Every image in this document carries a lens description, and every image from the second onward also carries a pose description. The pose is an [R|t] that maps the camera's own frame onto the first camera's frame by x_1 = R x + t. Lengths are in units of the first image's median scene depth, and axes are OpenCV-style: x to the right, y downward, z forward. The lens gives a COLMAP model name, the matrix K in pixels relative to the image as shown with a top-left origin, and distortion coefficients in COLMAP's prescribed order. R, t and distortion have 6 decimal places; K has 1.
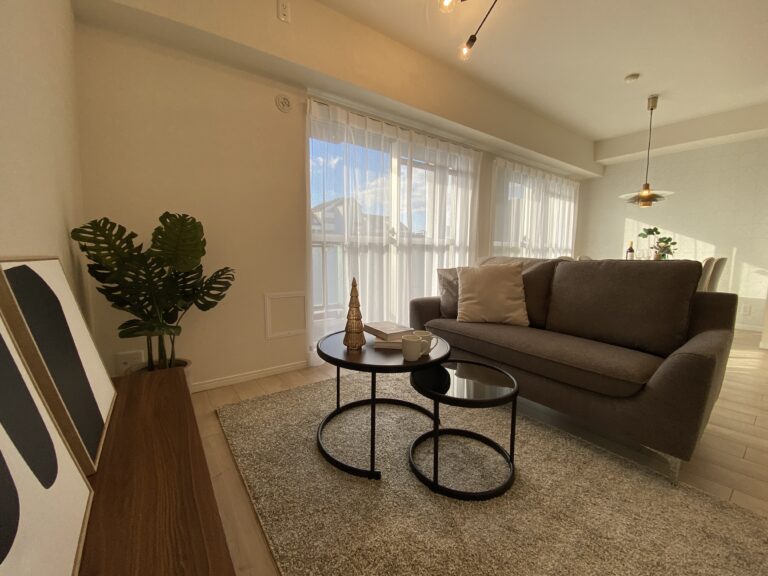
lens RADIAL K [[310.5, 0, 383.1], [0, 310.5, 284.0], [0, 0, 1]] dist [0.013995, -0.018016]
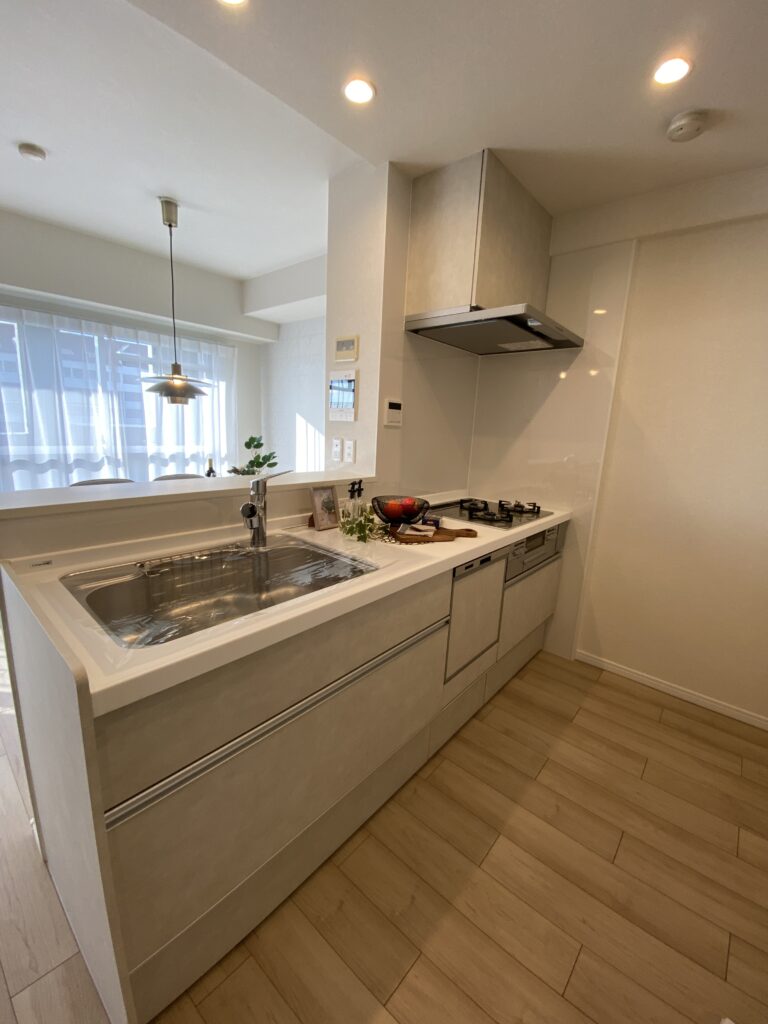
lens RADIAL K [[414.0, 0, 388.5], [0, 414.0, 514.4], [0, 0, 1]] dist [0.013995, -0.018016]
pose [[0.964597, -0.012186, 0.263448, 0.917292], [-0.018920, 0.993160, 0.115217, -0.130014], [-0.263050, -0.116122, 0.957768, 0.118443]]
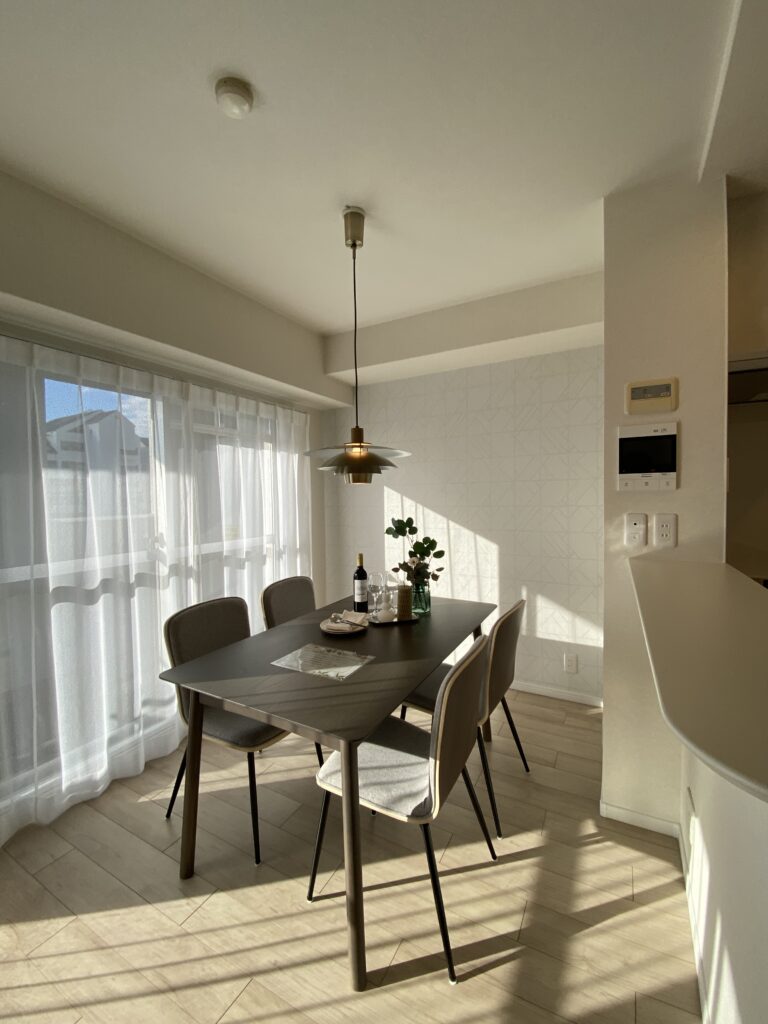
lens RADIAL K [[414.0, 0, 388.5], [0, 414.0, 514.4], [0, 0, 1]] dist [0.013995, -0.018016]
pose [[0.894379, -0.040868, 0.445438, 0.574553], [0.062882, 0.997416, -0.034747, -0.170331], [-0.442867, 0.059087, 0.894638, 0.451970]]
